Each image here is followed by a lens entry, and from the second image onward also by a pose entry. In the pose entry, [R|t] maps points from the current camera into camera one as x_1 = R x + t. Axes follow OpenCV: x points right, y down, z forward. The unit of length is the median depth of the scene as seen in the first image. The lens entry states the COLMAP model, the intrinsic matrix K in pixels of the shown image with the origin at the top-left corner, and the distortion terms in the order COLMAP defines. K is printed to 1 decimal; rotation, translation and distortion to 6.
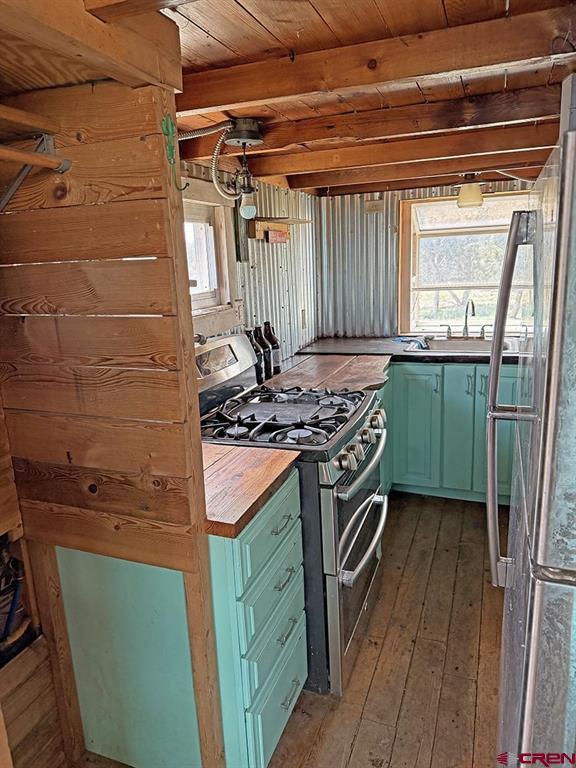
lens RADIAL K [[548.5, 0, 288.4], [0, 548.5, 380.5], [0, 0, 1]] dist [0.061311, -0.073044]
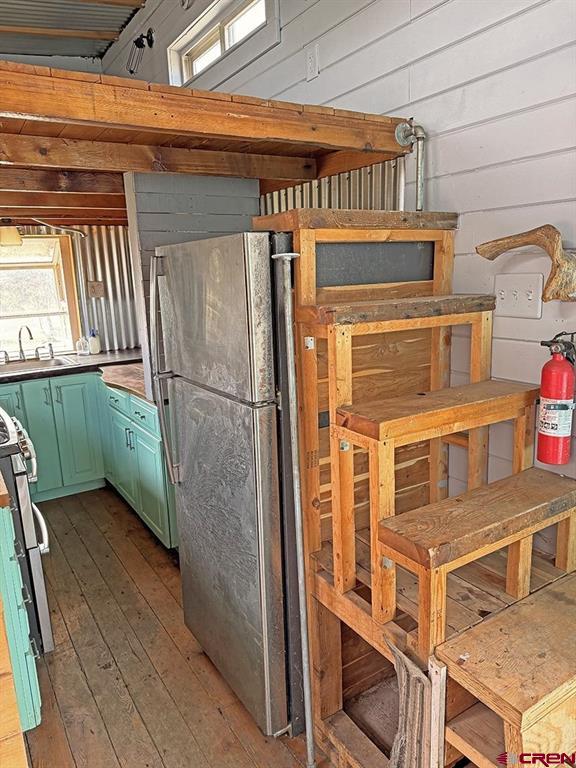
lens RADIAL K [[548.5, 0, 288.4], [0, 548.5, 380.5], [0, 0, 1]] dist [0.061311, -0.073044]
pose [[0.604218, -0.139351, 0.784539, -0.250274], [0.190732, 0.981260, 0.027399, 0.035990], [-0.773655, 0.133081, 0.619474, -0.113218]]
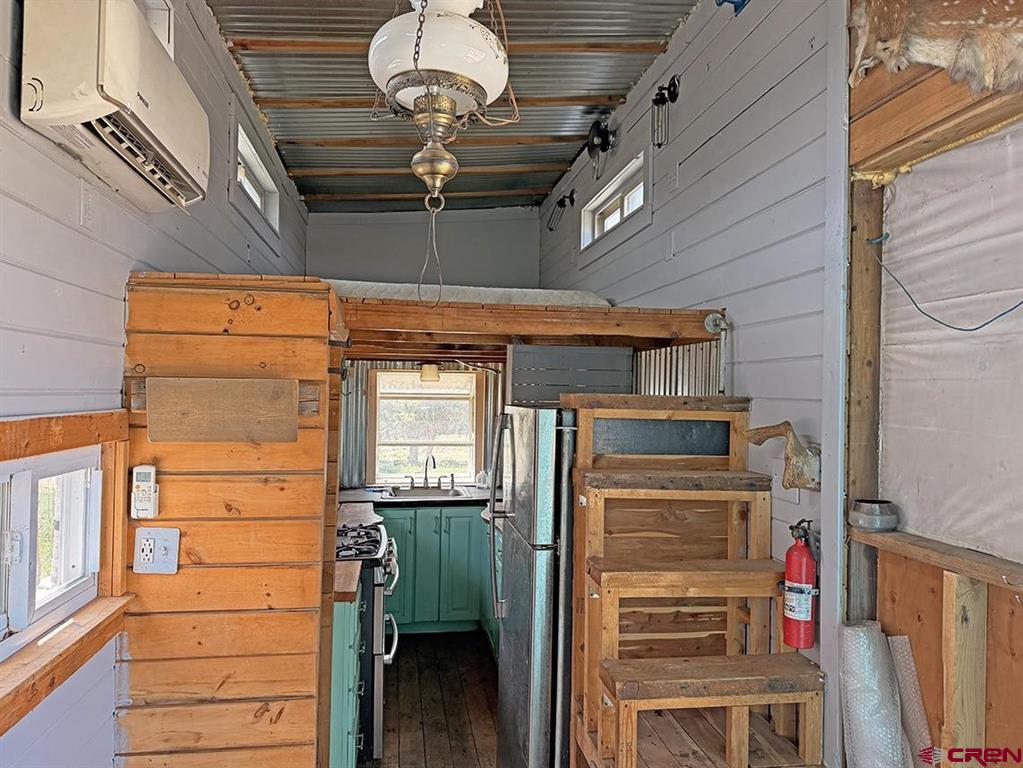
lens RADIAL K [[728.4, 0, 511.5], [0, 728.4, 384.0], [0, 0, 1]] dist [0.193262, -0.338249]
pose [[0.867864, 0.061191, 0.493018, -0.307162], [0.057863, 0.973181, -0.222643, 0.066686], [-0.493420, 0.221751, 0.841049, -0.451275]]
